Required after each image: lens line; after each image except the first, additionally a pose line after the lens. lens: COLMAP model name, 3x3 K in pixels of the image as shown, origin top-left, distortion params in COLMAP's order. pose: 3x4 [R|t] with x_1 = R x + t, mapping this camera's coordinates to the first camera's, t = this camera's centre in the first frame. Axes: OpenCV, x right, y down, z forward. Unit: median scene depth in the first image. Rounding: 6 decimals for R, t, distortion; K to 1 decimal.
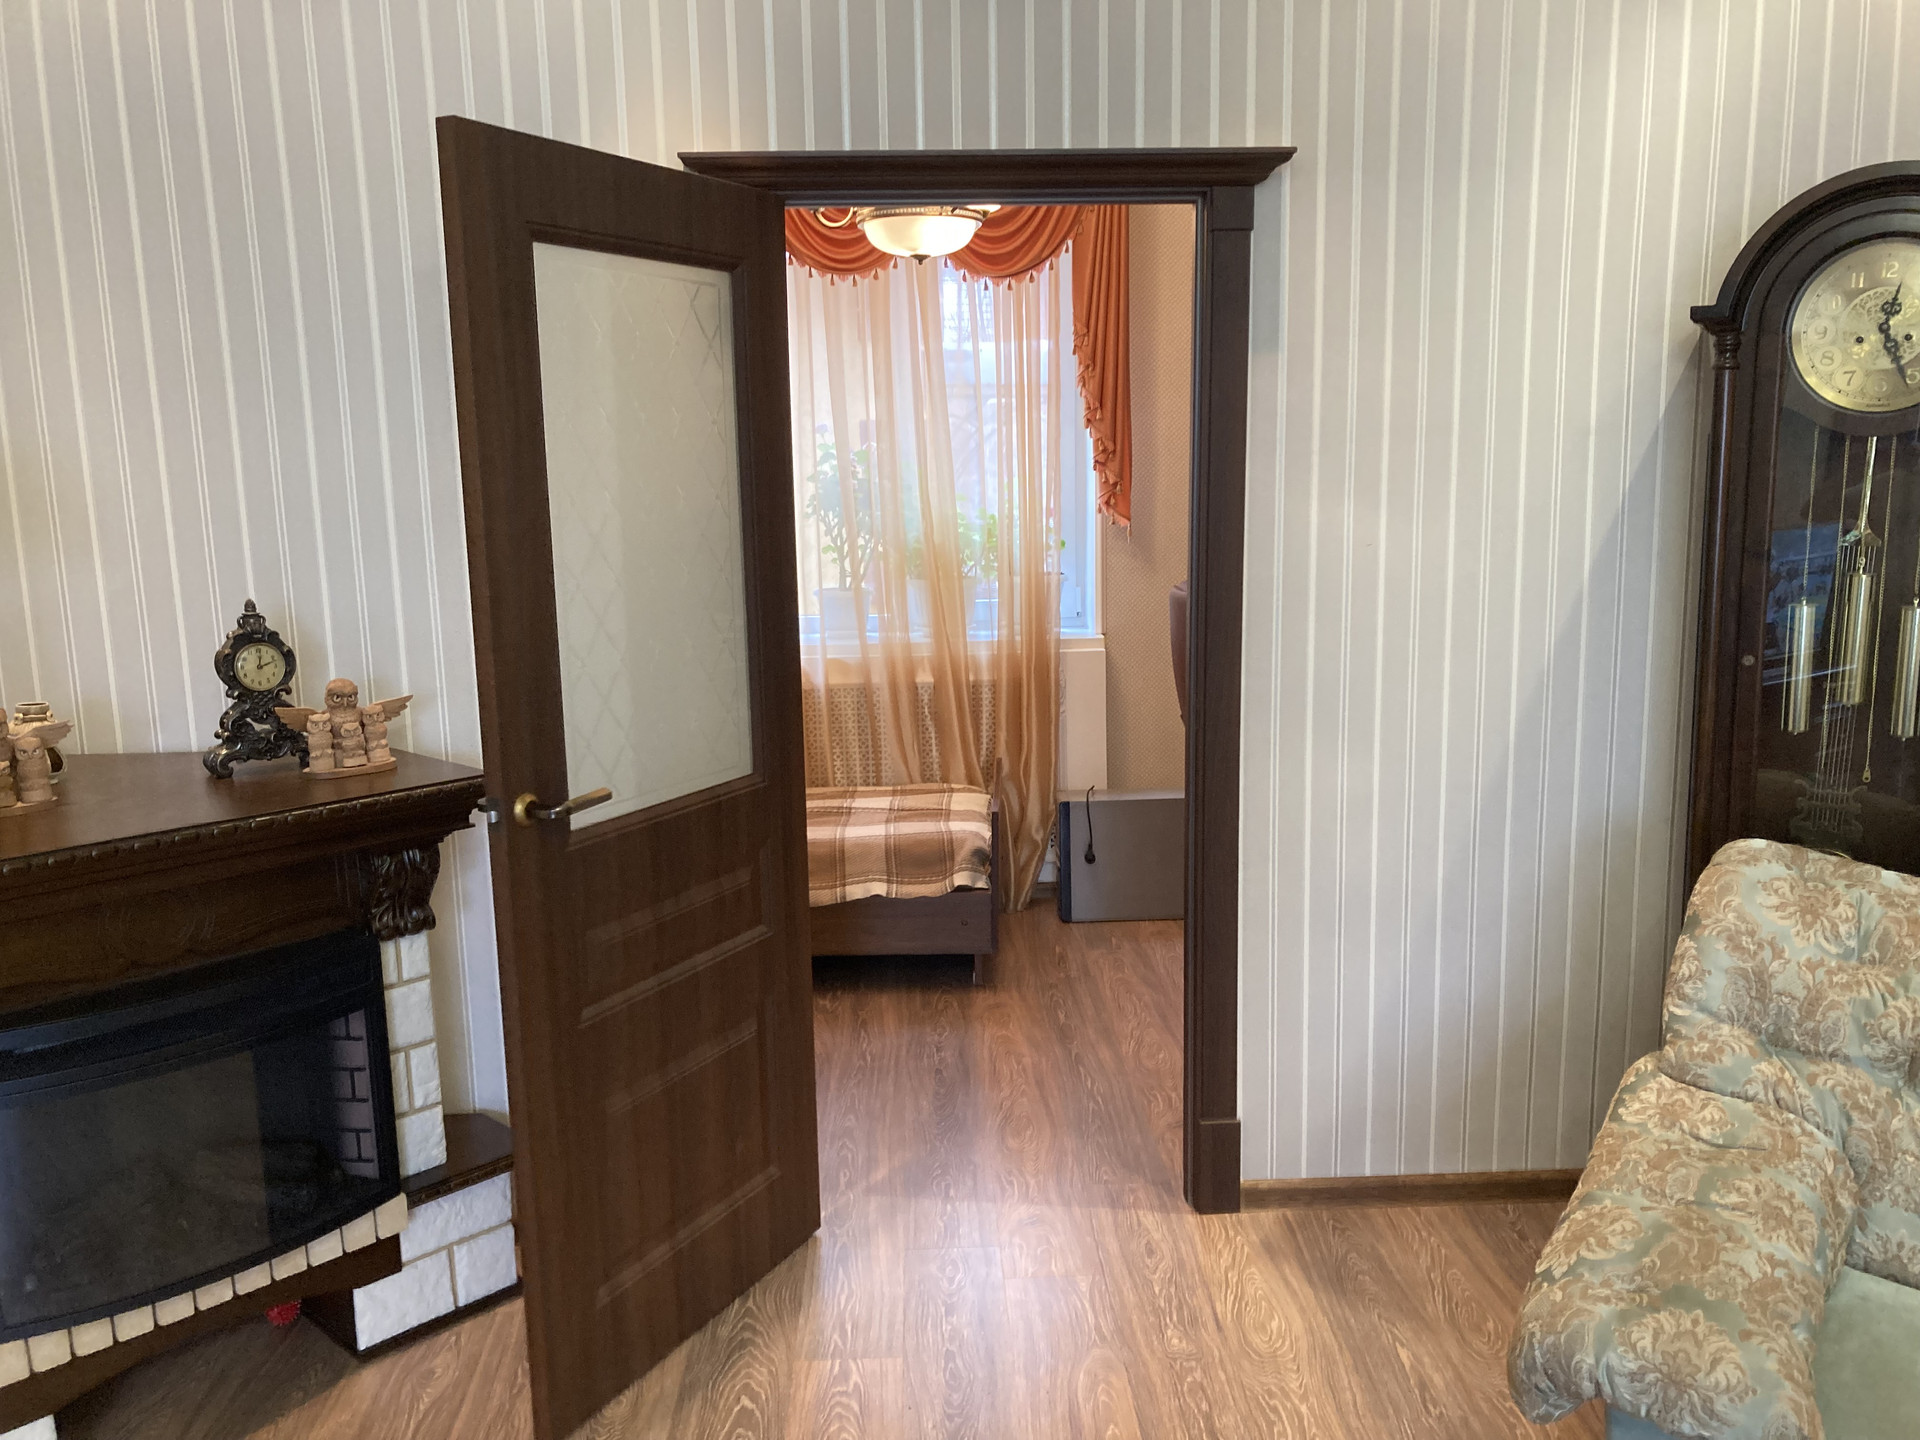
lens RADIAL K [[1583.2, 0, 988.1], [0, 1583.2, 733.7], [0, 0, 1]] dist [0.038861, -0.024252]
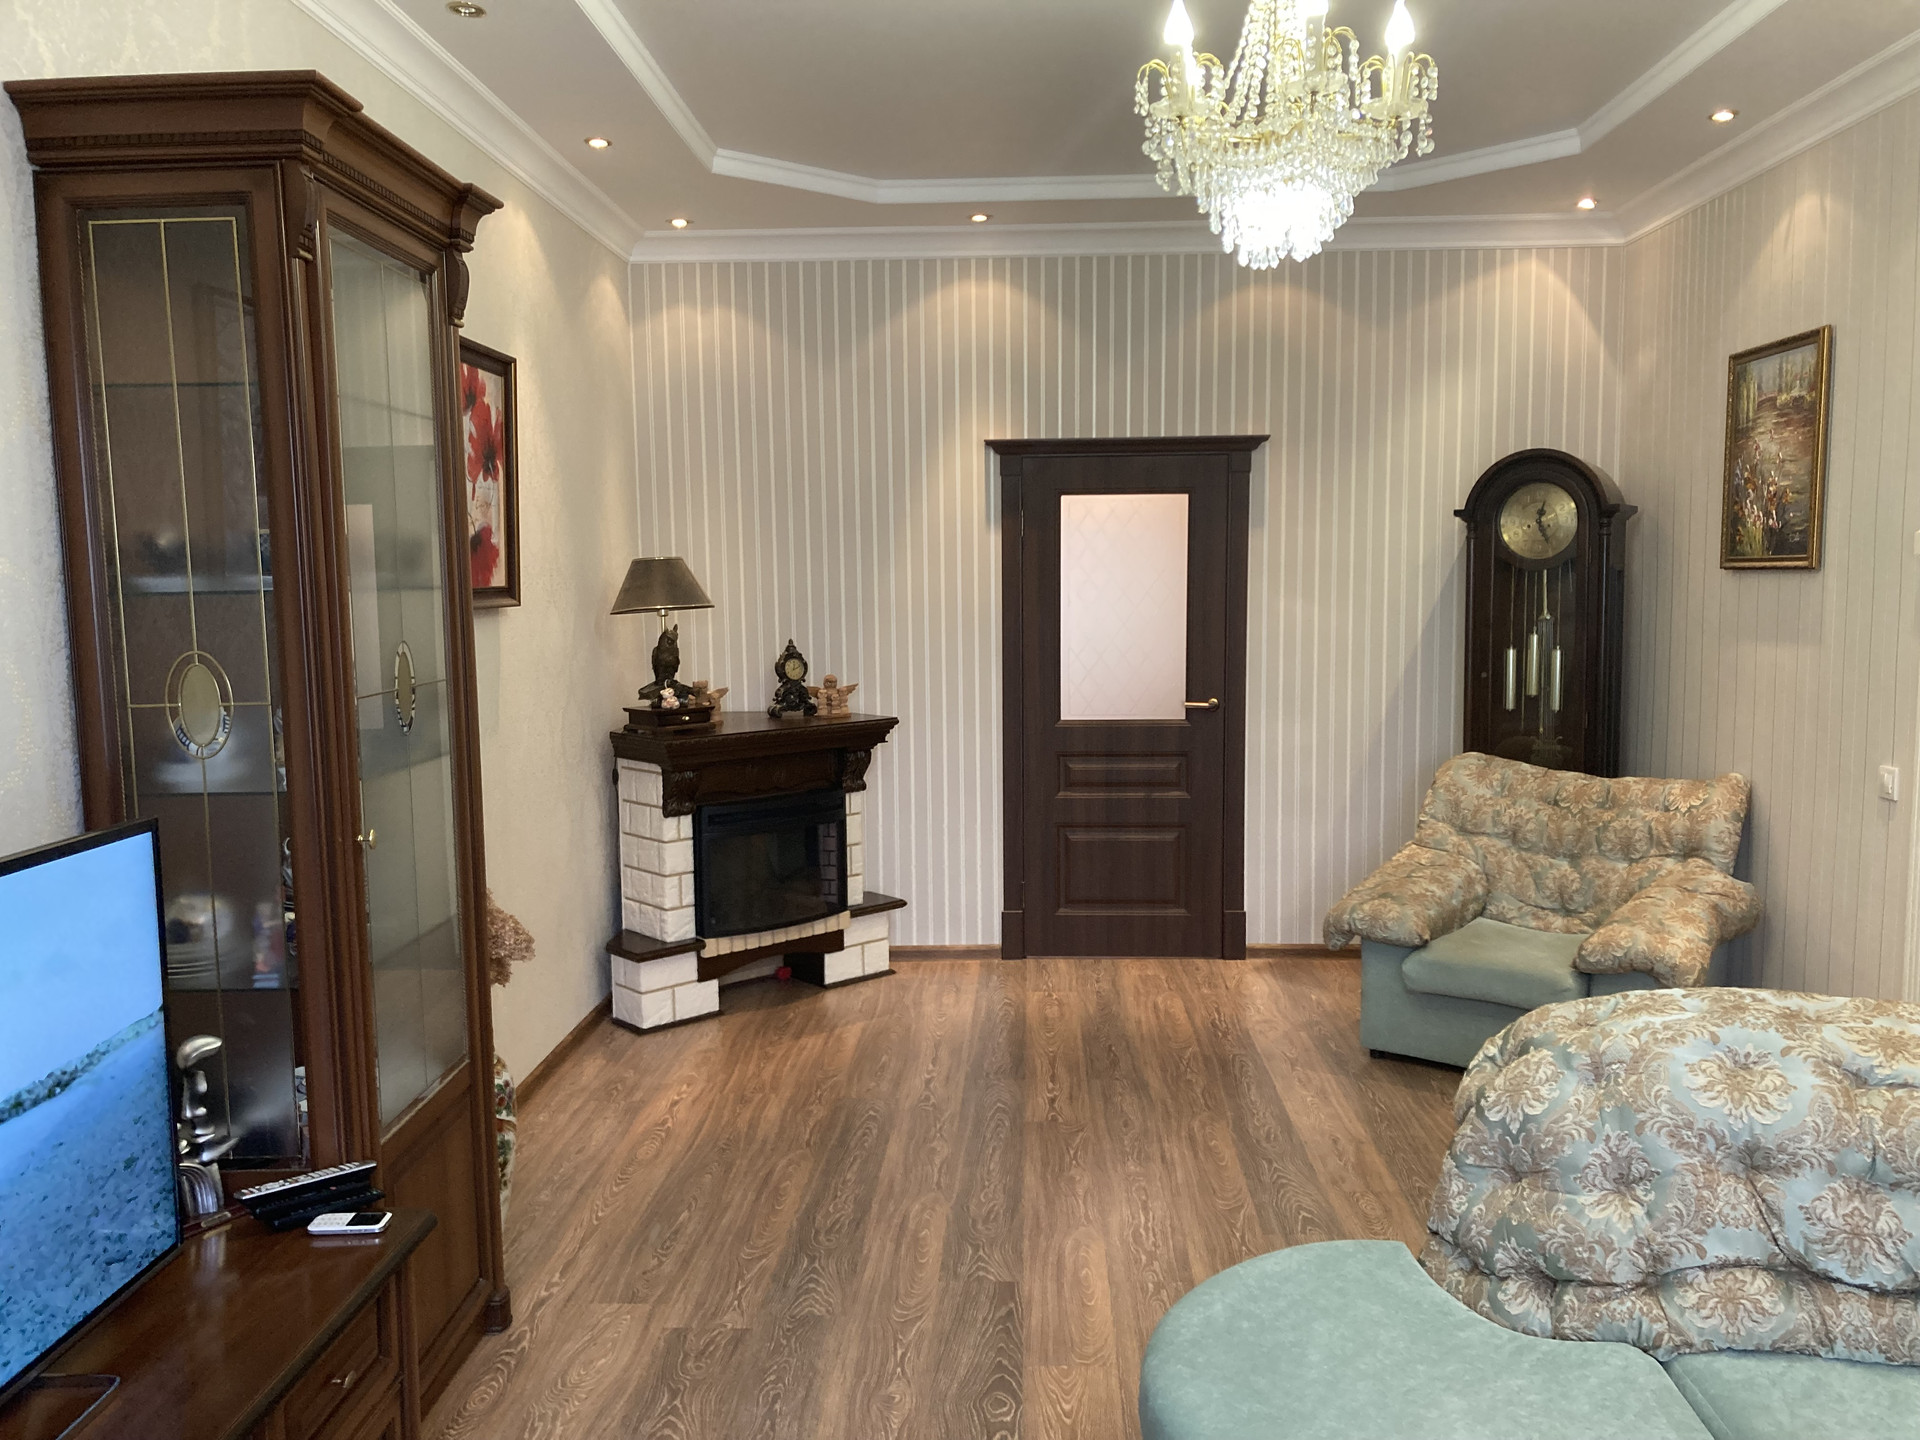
lens RADIAL K [[1590.6, 0, 972.5], [0, 1590.6, 750.6], [0, 0, 1]] dist [0.109348, -0.153075]
pose [[0.995870, 0.017239, -0.089139, -0.006702], [-0.022991, 0.997690, -0.063917, 0.203676], [0.087831, 0.065703, 0.993966, -1.156521]]
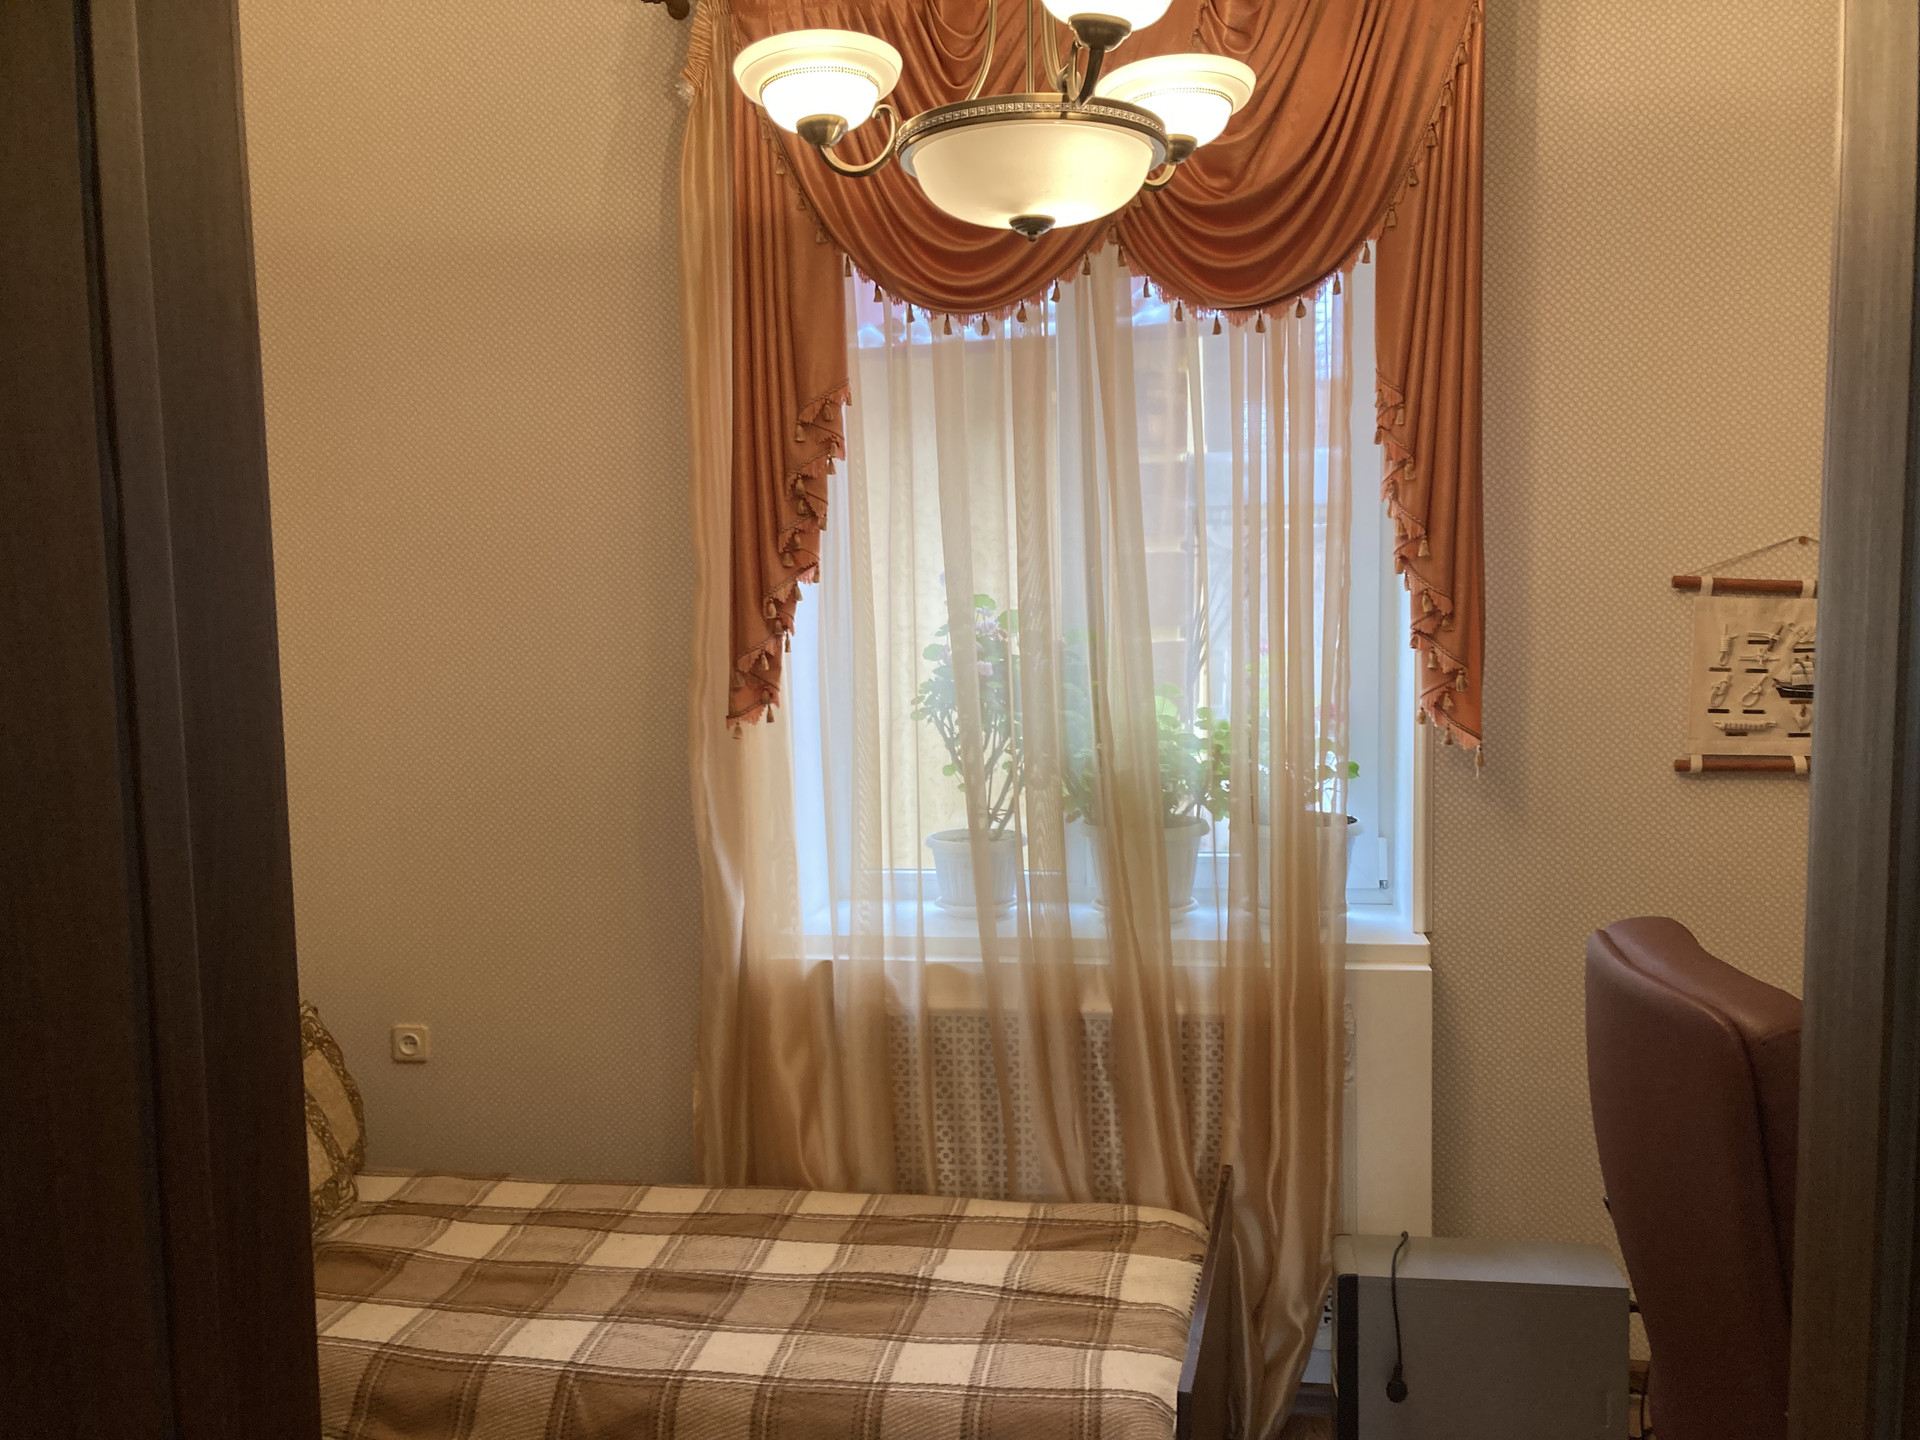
lens RADIAL K [[1428.7, 0, 974.1], [0, 1428.7, 708.0], [0, 0, 1]] dist [0.174796, -0.438487]
pose [[0.974290, 0.015241, -0.224780, 0.032032], [-0.033577, 0.996390, -0.077976, -0.100318], [0.222780, 0.083519, 0.971284, 0.479570]]
